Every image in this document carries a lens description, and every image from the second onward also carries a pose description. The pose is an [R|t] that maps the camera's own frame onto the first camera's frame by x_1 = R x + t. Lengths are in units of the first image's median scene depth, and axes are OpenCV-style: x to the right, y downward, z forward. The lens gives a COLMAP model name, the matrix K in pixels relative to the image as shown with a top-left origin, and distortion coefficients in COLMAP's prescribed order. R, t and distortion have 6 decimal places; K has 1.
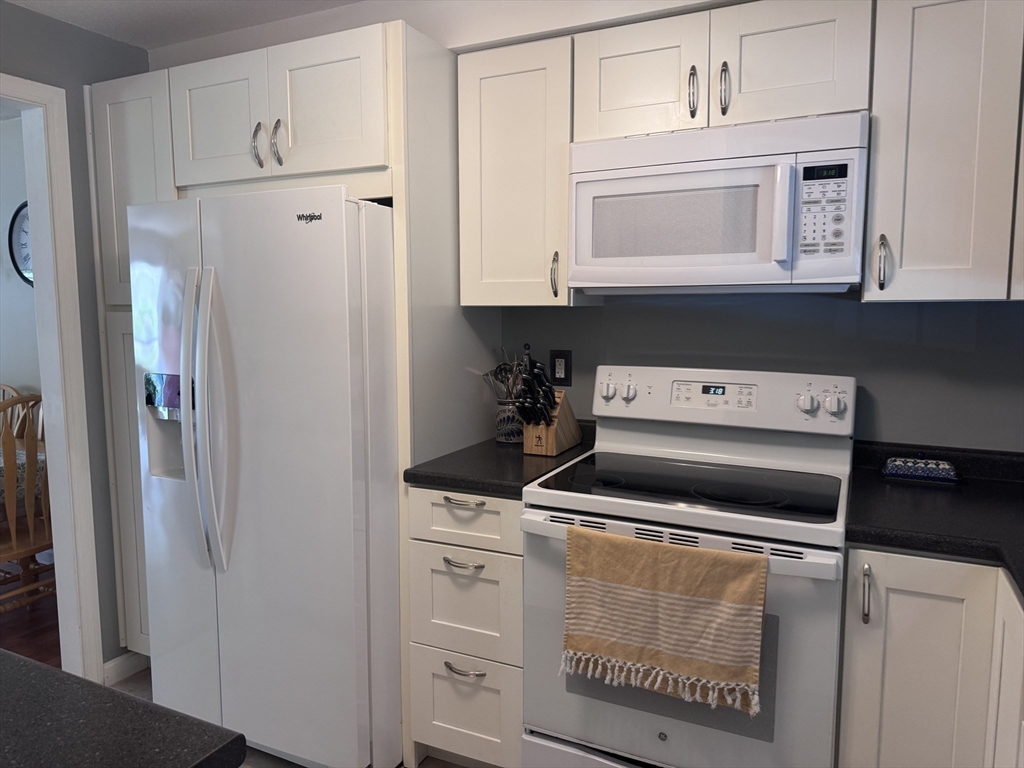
lens RADIAL K [[718.3, 0, 507.5], [0, 718.3, 383.5], [0, 0, 1]] dist [0.052726, -0.067740]
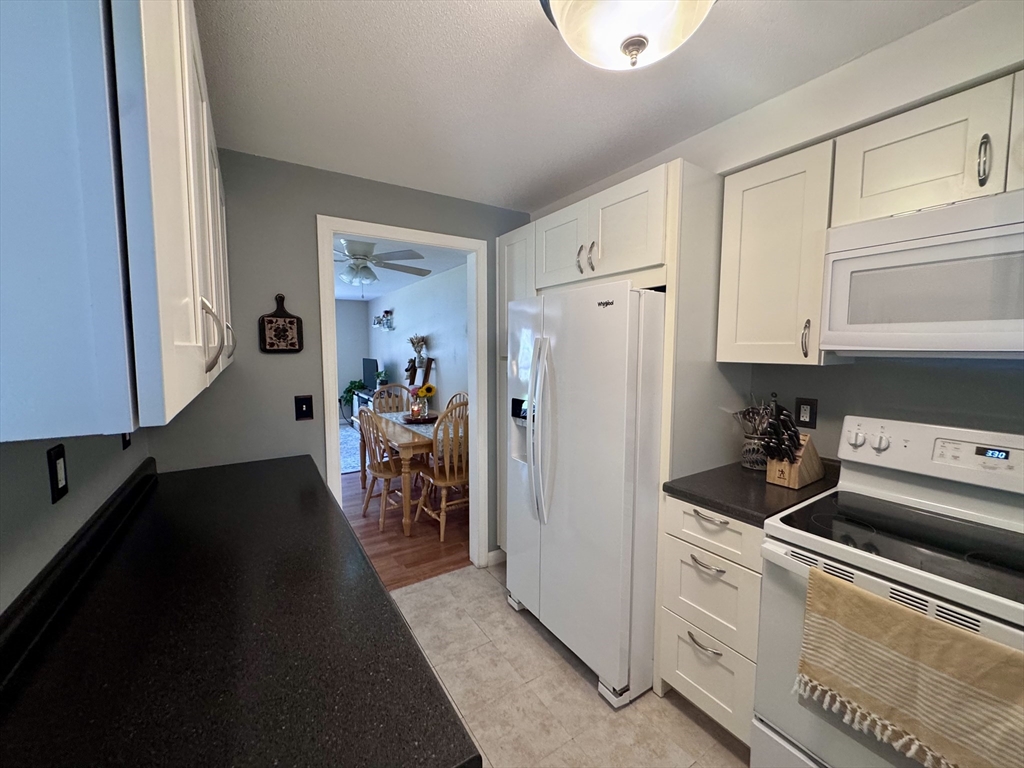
lens RADIAL K [[408.9, 0, 509.2], [0, 408.9, 383.7], [0, 0, 1]] dist [-0.007457, 0.001111]
pose [[0.856054, 0.047530, -0.514696, -0.004386], [-0.058069, 0.998303, -0.004393, -0.048809], [0.513613, 0.033649, 0.857362, 0.177708]]
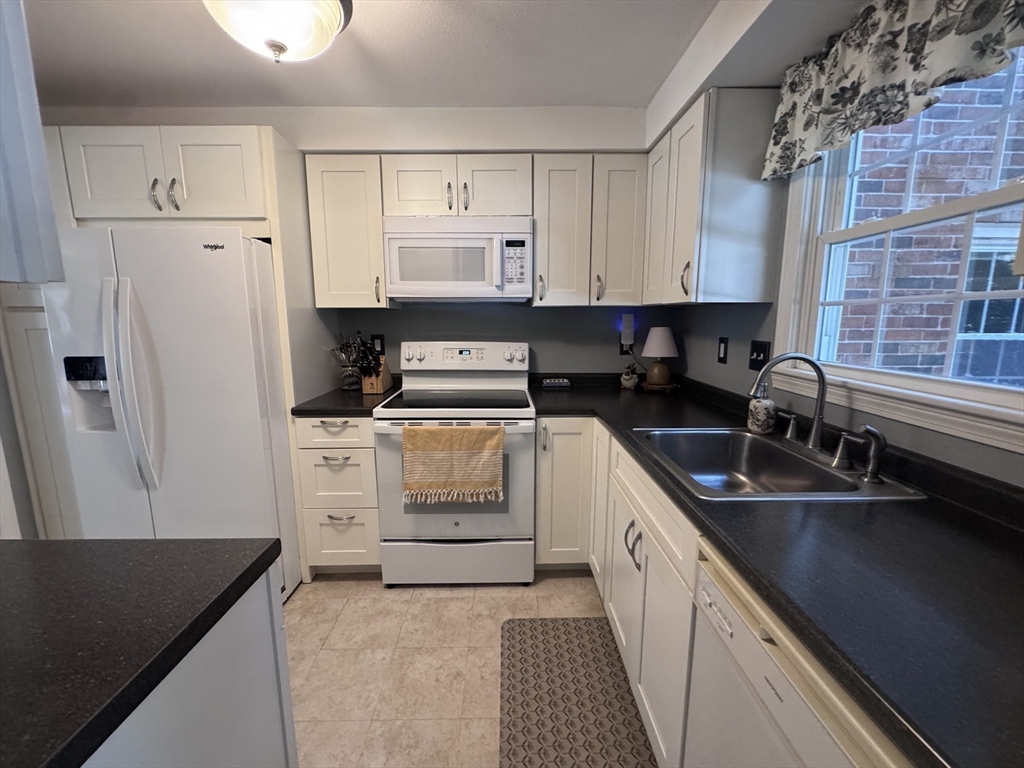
lens RADIAL K [[408.9, 0, 506.2], [0, 408.9, 382.3], [0, 0, 1]] dist [-0.007457, 0.001111]
pose [[0.893859, -0.068803, 0.443037, -0.117539], [0.047454, 0.997123, 0.059110, 0.031653], [-0.445830, -0.031812, 0.894552, -0.049690]]
